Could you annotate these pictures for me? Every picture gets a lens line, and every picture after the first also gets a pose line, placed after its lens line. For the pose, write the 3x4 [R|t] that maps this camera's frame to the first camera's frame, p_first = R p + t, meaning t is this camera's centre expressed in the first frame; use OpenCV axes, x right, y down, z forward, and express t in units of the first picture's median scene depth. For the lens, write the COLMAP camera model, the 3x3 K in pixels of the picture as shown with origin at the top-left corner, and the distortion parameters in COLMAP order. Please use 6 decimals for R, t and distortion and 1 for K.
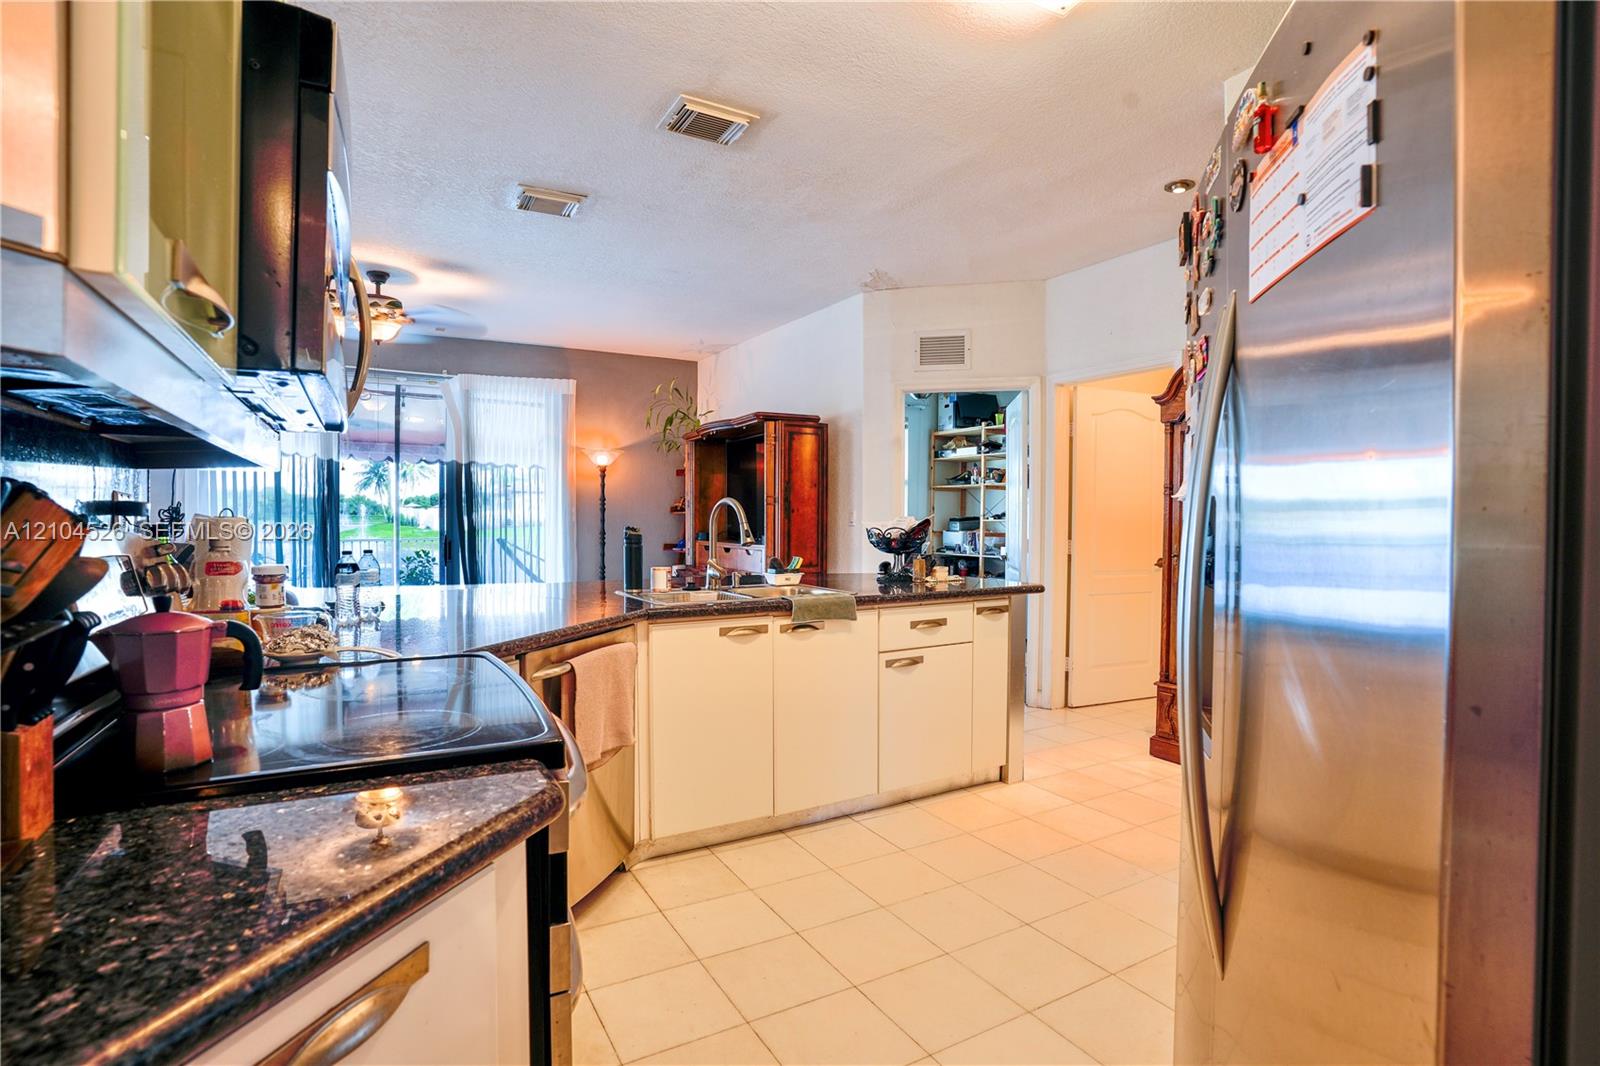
lens RADIAL K [[785.2, 0, 795.8], [0, 785.2, 536.3], [0, 0, 1]] dist [-0.044505, 0.016664]
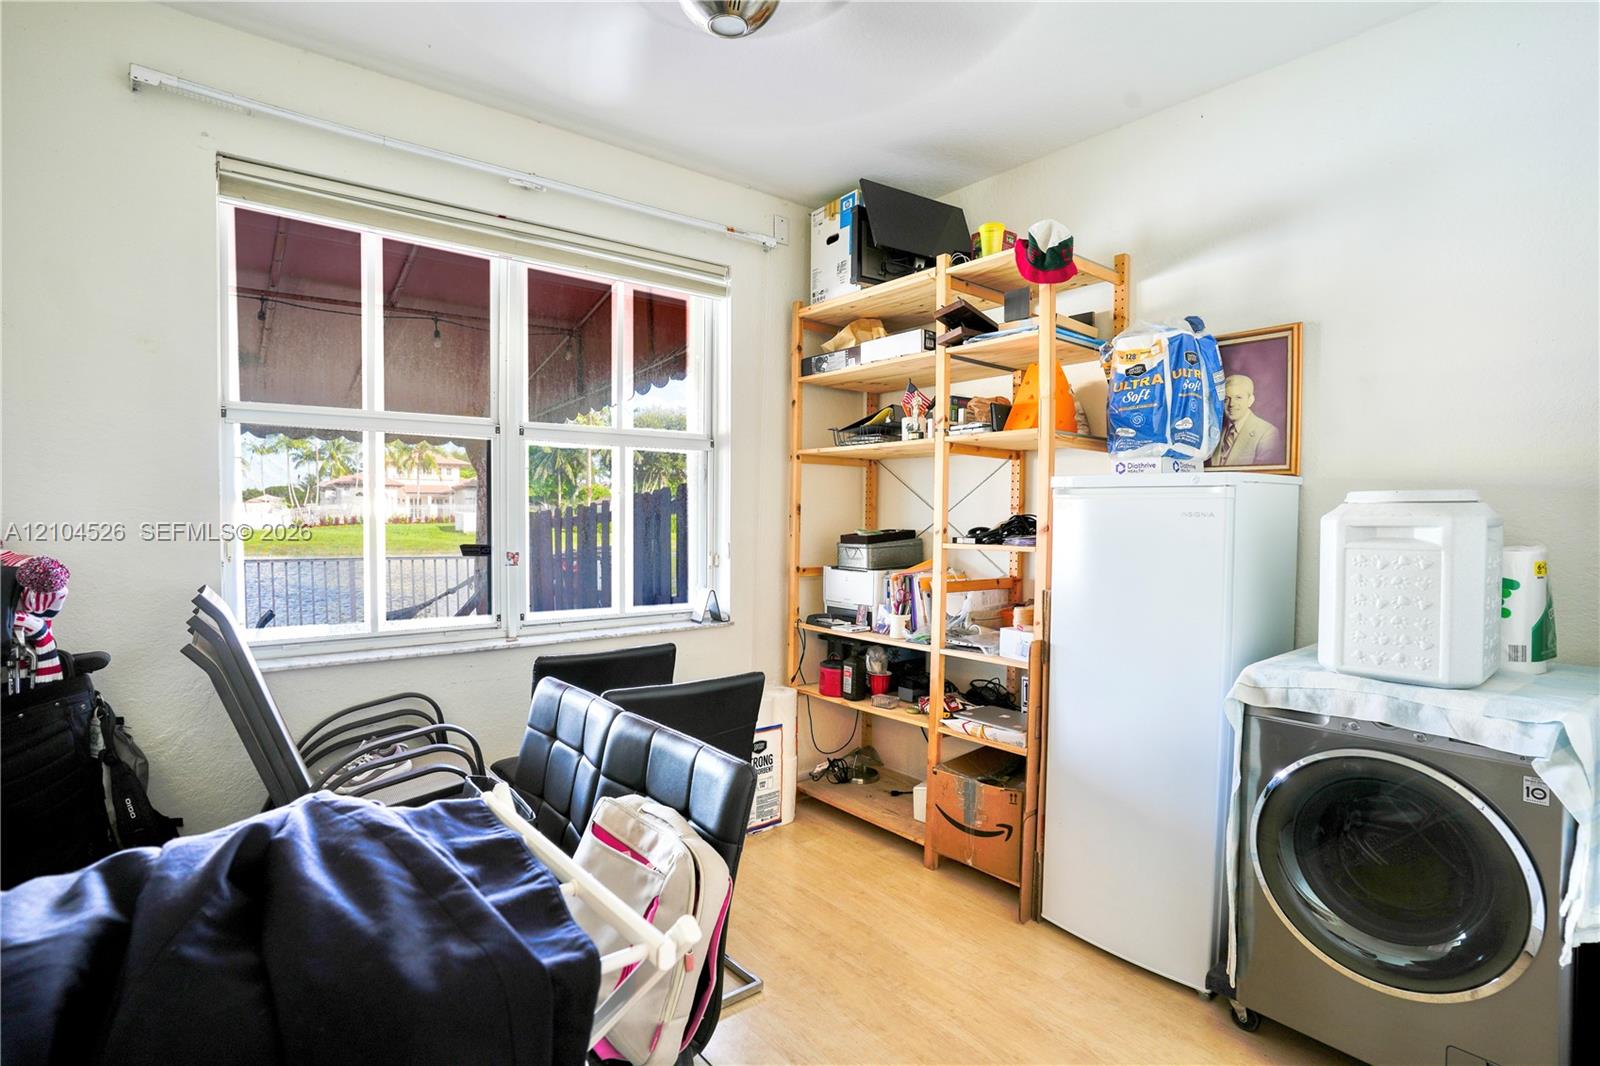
lens RADIAL K [[785.2, 0, 801.8], [0, 785.2, 529.4], [0, 0, 1]] dist [-0.044505, 0.016664]
pose [[0.984835, -0.004288, 0.173440, 0.114597], [0.004393, 0.999990, -0.000226, -0.026368], [-0.173437, 0.000985, 0.984844, 0.645092]]
